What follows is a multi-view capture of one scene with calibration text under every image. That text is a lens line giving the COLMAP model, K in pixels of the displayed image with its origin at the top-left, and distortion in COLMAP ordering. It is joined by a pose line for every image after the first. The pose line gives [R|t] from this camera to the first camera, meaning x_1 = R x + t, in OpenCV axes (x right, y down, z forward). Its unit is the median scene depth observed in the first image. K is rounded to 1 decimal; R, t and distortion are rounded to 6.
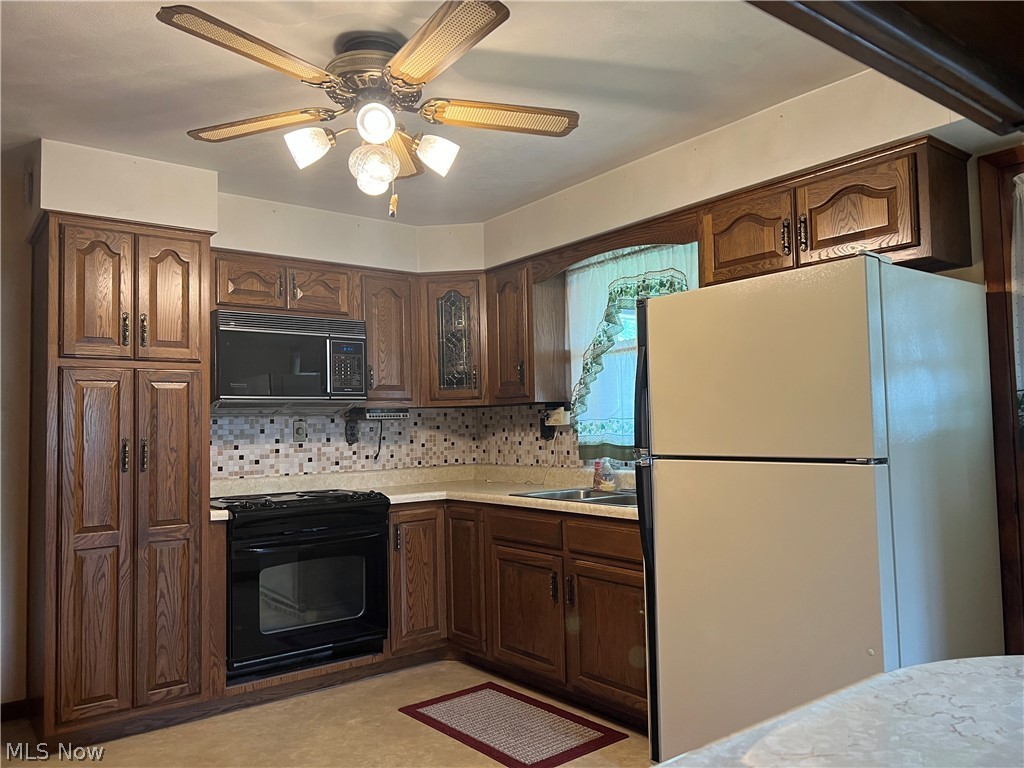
lens RADIAL K [[769.2, 0, 512.0], [0, 769.2, 384.0], [0, 0, 1]] dist [0.063301, -0.063378]
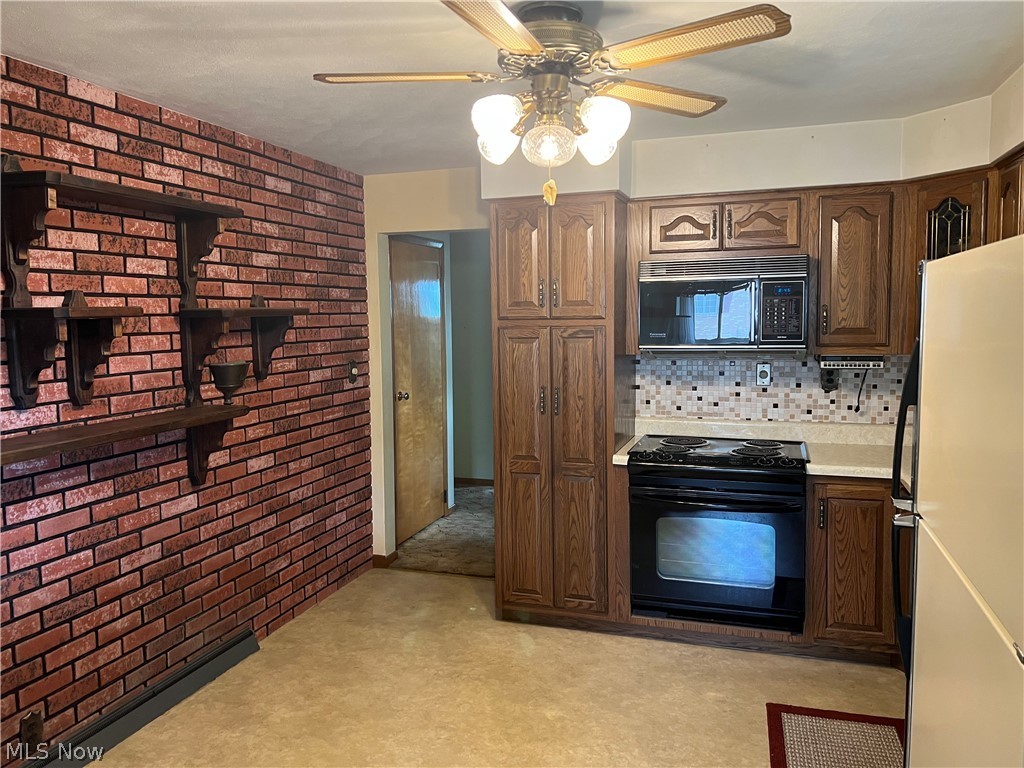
lens RADIAL K [[773.1, 0, 513.3], [0, 773.1, 373.5], [0, 0, 1]] dist [0.082157, -0.084363]
pose [[0.566907, 0.076208, -0.820249, 0.340106], [0.049233, 0.990798, 0.126080, -0.076927], [0.822310, -0.111859, 0.557938, 0.240618]]
